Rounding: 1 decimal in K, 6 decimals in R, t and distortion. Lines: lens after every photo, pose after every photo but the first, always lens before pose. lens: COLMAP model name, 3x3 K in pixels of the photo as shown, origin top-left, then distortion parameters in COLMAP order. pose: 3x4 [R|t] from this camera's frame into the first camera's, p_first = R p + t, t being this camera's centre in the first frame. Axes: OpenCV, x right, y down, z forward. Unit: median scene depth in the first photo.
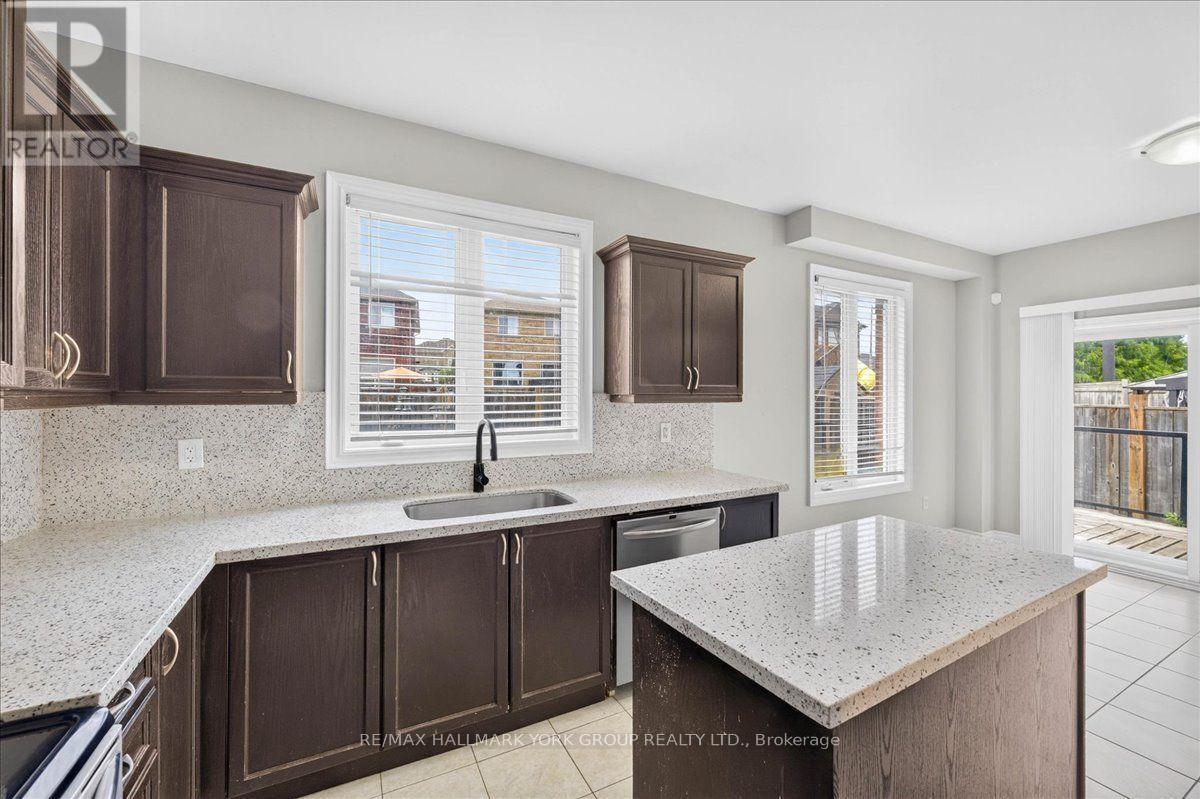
lens RADIAL K [[473.0, 0, 602.4], [0, 473.0, 399.0], [0, 0, 1]] dist [-0.001814, -0.000307]
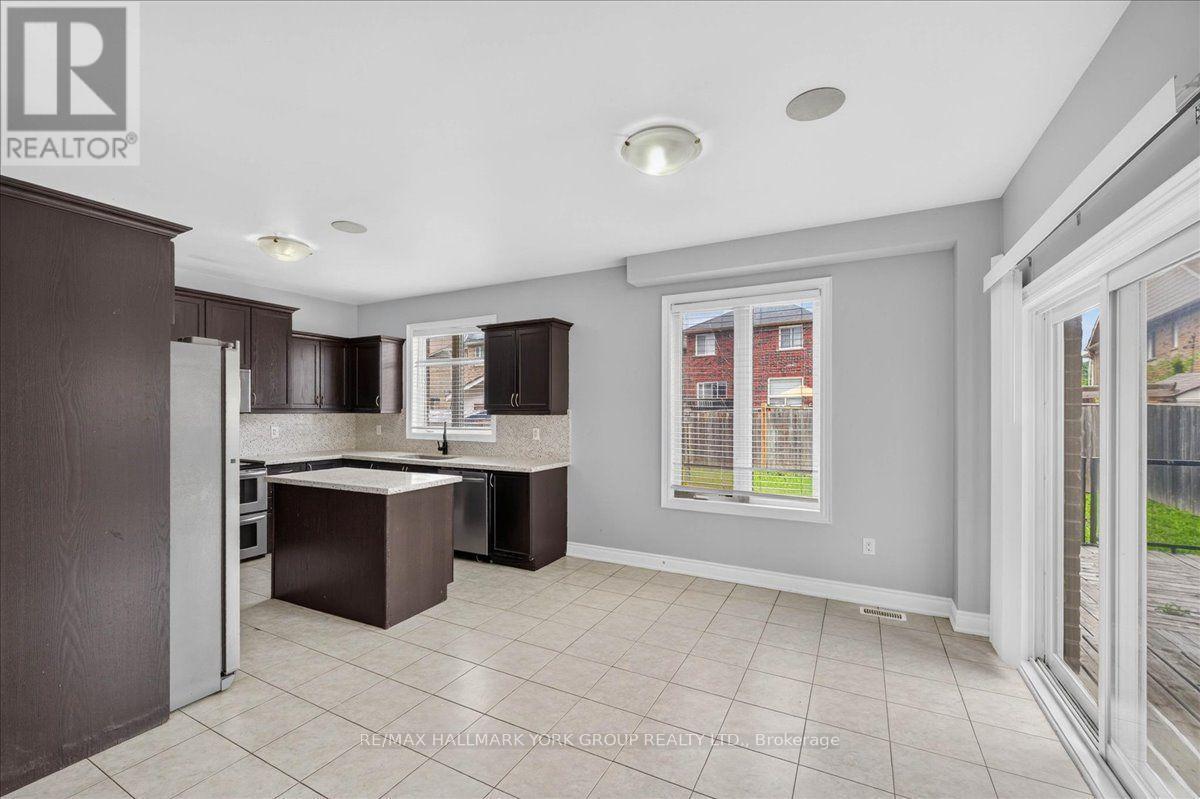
lens RADIAL K [[491.4, 0, 599.2], [0, 491.4, 411.8], [0, 0, 1]] dist [-0.000021, 0.000121]
pose [[0.567767, 0.001301, -0.823188, 1.627861], [-0.005864, 0.999980, -0.002464, -0.000613], [0.823168, 0.006227, 0.567763, 0.234901]]
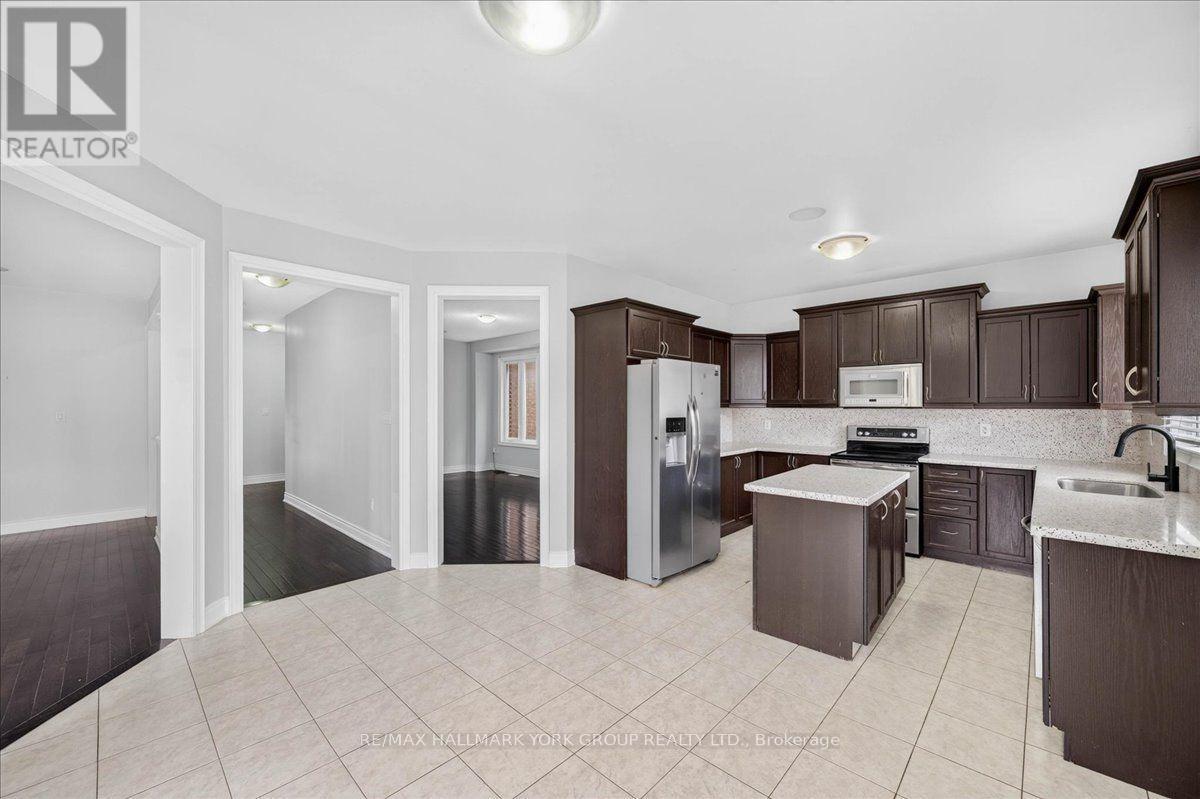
lens RADIAL K [[473.0, 0, 602.4], [0, 473.0, 399.0], [0, 0, 1]] dist [-0.001814, -0.000307]
pose [[-0.945487, -0.005463, -0.325614, 1.108349], [-0.003648, 0.999974, -0.006183, -0.008444], [0.325640, -0.004658, -0.945482, 1.301230]]
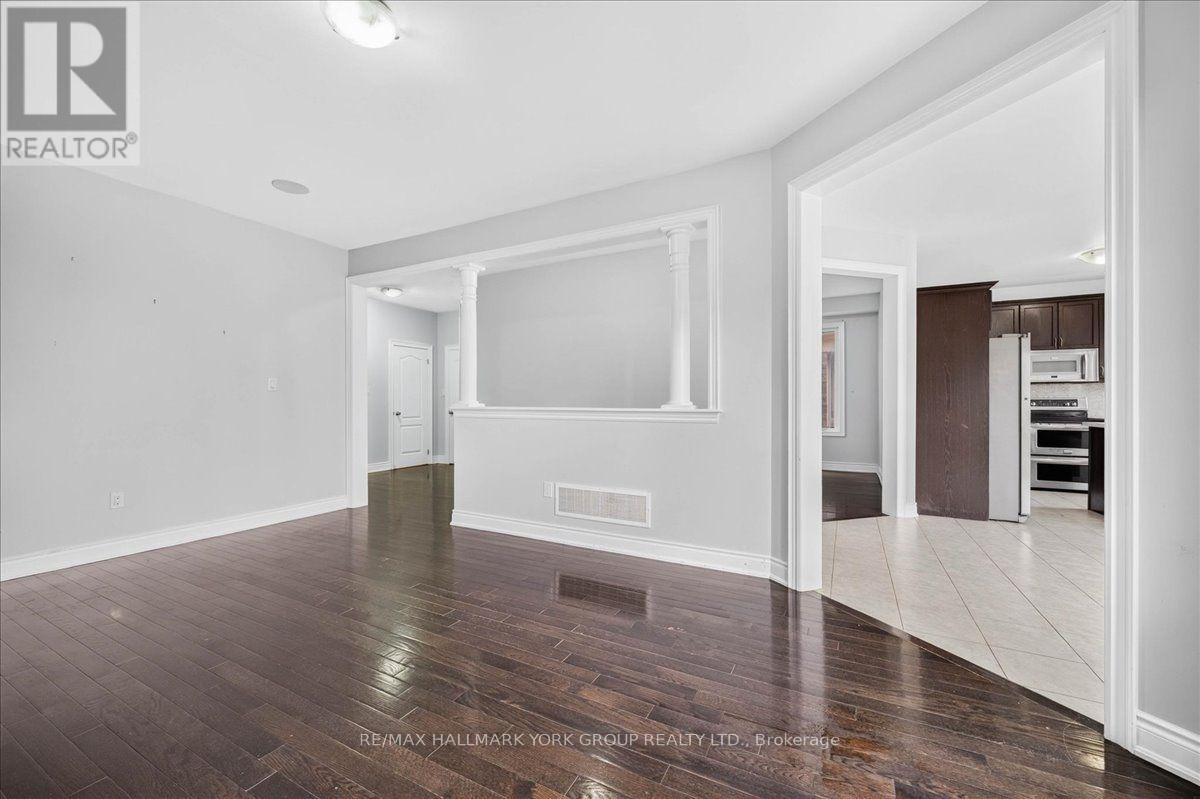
lens RADIAL K [[473.0, 0, 602.4], [0, 473.0, 399.0], [0, 0, 1]] dist [-0.001814, -0.000307]
pose [[-0.820539, -0.006329, -0.571555, 2.494929], [-0.005975, 0.999979, -0.002496, 0.094944], [0.571559, 0.001367, -0.820560, 0.647918]]
